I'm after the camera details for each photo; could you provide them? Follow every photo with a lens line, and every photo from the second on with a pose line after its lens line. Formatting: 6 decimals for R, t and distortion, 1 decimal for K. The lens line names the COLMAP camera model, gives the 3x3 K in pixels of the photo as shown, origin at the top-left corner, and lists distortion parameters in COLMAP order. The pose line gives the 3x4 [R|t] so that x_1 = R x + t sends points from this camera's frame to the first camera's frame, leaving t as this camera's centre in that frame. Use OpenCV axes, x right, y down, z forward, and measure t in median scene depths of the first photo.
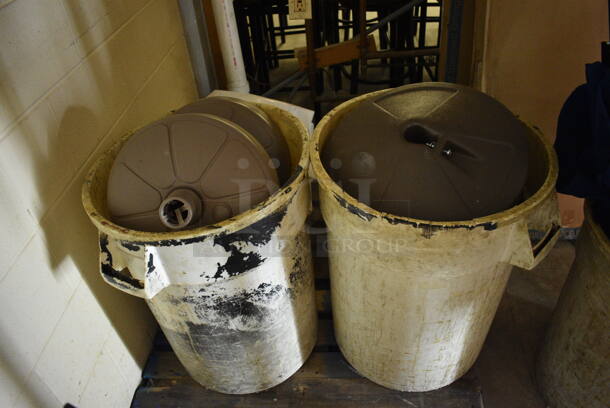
lens RADIAL K [[475.3, 0, 305.3], [0, 475.3, 202.1], [0, 0, 1]] dist [-0.105640, 0.023491]
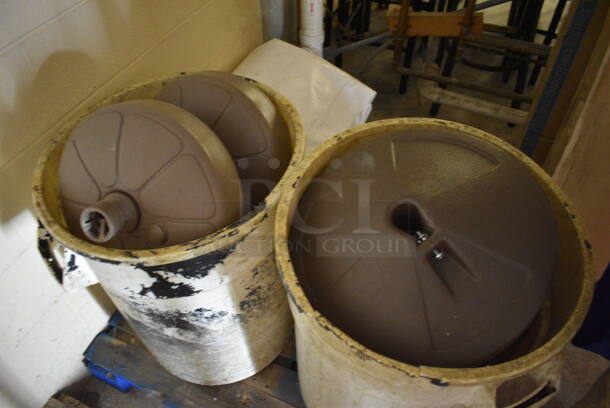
lens RADIAL K [[475.3, 0, 303.9], [0, 475.3, 203.1], [0, 0, 1]] dist [-0.105640, 0.023491]
pose [[0.936781, 0.305680, -0.170299, 0.182468], [-0.271170, 0.941778, 0.198799, -0.243411], [0.221152, -0.140052, 0.965131, 0.216249]]
